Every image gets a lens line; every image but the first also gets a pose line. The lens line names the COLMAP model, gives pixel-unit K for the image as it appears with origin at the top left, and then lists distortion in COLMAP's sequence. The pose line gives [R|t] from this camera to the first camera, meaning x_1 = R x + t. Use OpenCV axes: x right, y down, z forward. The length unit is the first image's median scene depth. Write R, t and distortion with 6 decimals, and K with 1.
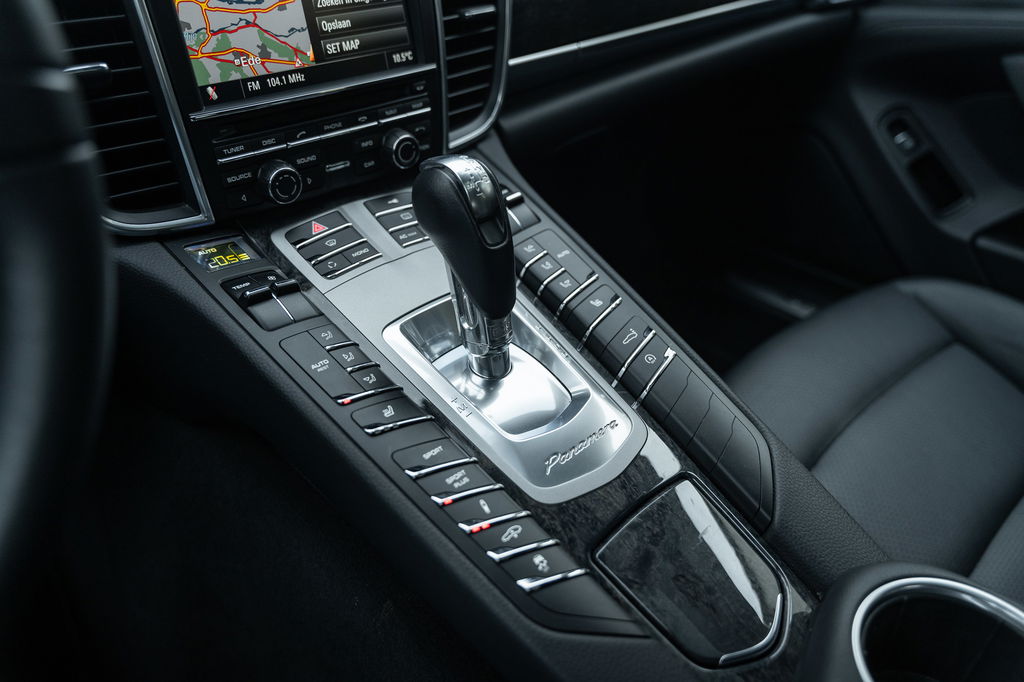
lens RADIAL K [[804.1, 0, 506.5], [0, 804.1, 332.7], [0, 0, 1]] dist [0.004160, -0.011869]
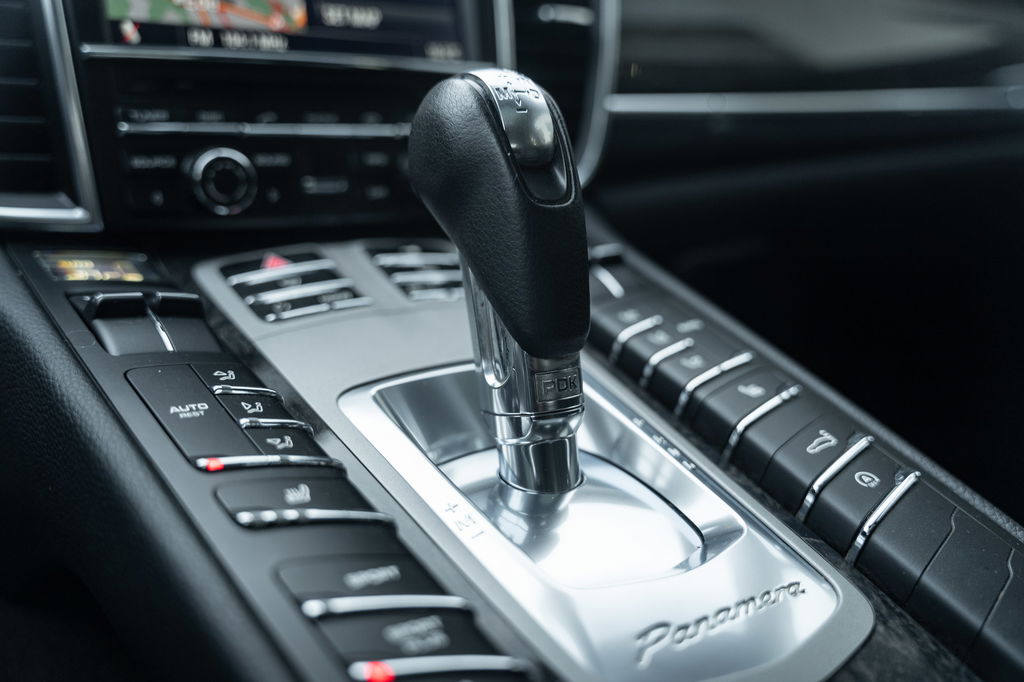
lens RADIAL K [[938.4, 0, 509.8], [0, 938.4, 333.7], [0, 0, 1]] dist [0.006027, 0.000000]
pose [[0.989445, 0.011289, -0.144467, 0.051334], [-0.064609, 0.926749, -0.370084, 0.200479], [0.129707, 0.375512, 0.917697, 0.467709]]
